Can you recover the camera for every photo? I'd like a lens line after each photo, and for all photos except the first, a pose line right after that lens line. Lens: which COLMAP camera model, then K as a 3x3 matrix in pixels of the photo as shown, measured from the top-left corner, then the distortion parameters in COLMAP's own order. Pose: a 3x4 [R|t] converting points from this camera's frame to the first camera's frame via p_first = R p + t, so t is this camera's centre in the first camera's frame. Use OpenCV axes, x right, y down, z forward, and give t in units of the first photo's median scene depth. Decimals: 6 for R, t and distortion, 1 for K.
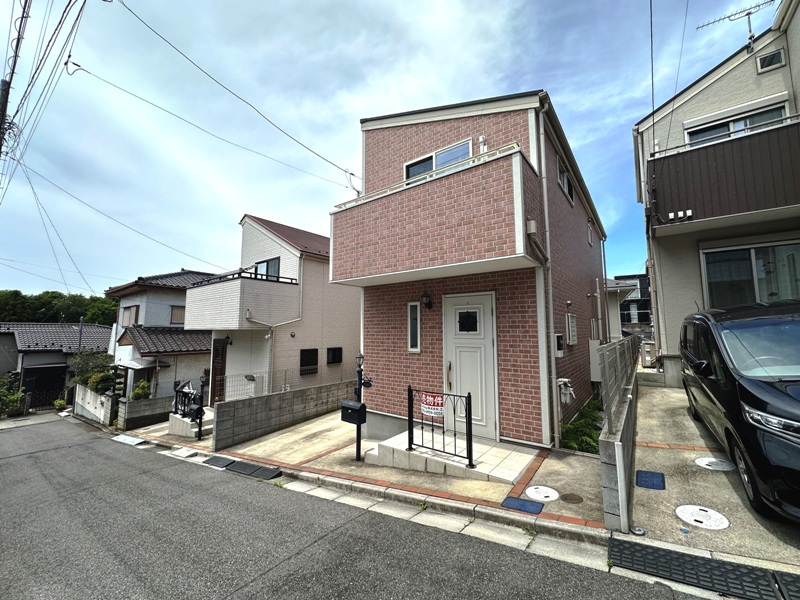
lens RADIAL K [[318.4, 0, 400.0], [0, 318.4, 300.0], [0, 0, 1]] dist [-0.002259, 0.000074]
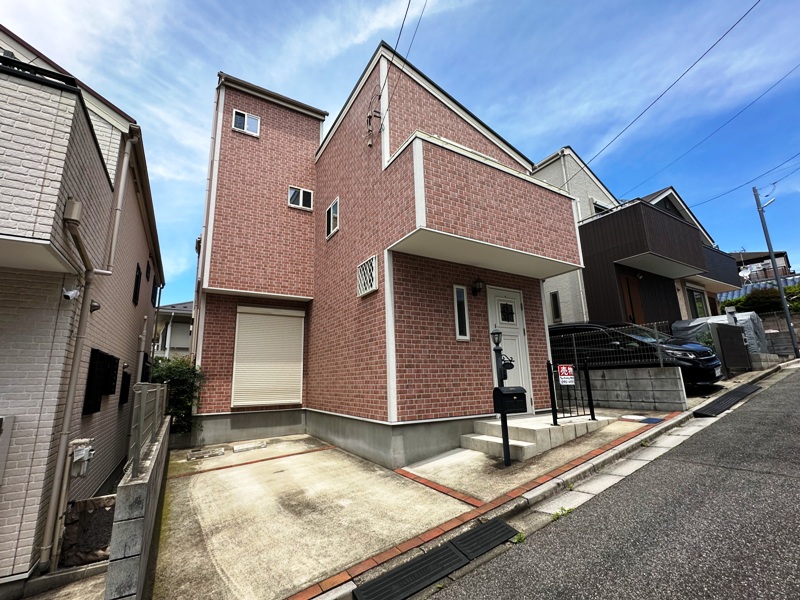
lens RADIAL K [[346.1, 0, 386.0], [0, 346.1, 309.7], [0, 0, 1]] dist [-0.001824, -0.000056]
pose [[0.384260, 0.179818, 0.905544, -1.029893], [-0.065719, 0.983688, -0.167449, 0.284135], [-0.920883, 0.004833, 0.389809, 0.909999]]
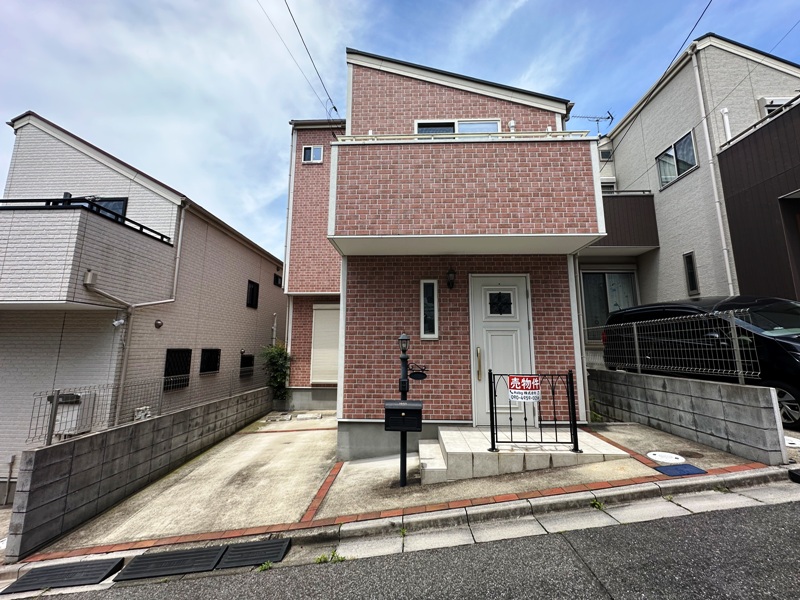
lens RADIAL K [[318.4, 0, 400.0], [0, 318.4, 300.0], [0, 0, 1]] dist [-0.002259, 0.000074]
pose [[0.813881, 0.092170, 0.573675, -0.558331], [-0.060060, 0.995394, -0.074718, 0.143703], [-0.577919, 0.026357, 0.815668, 0.403722]]
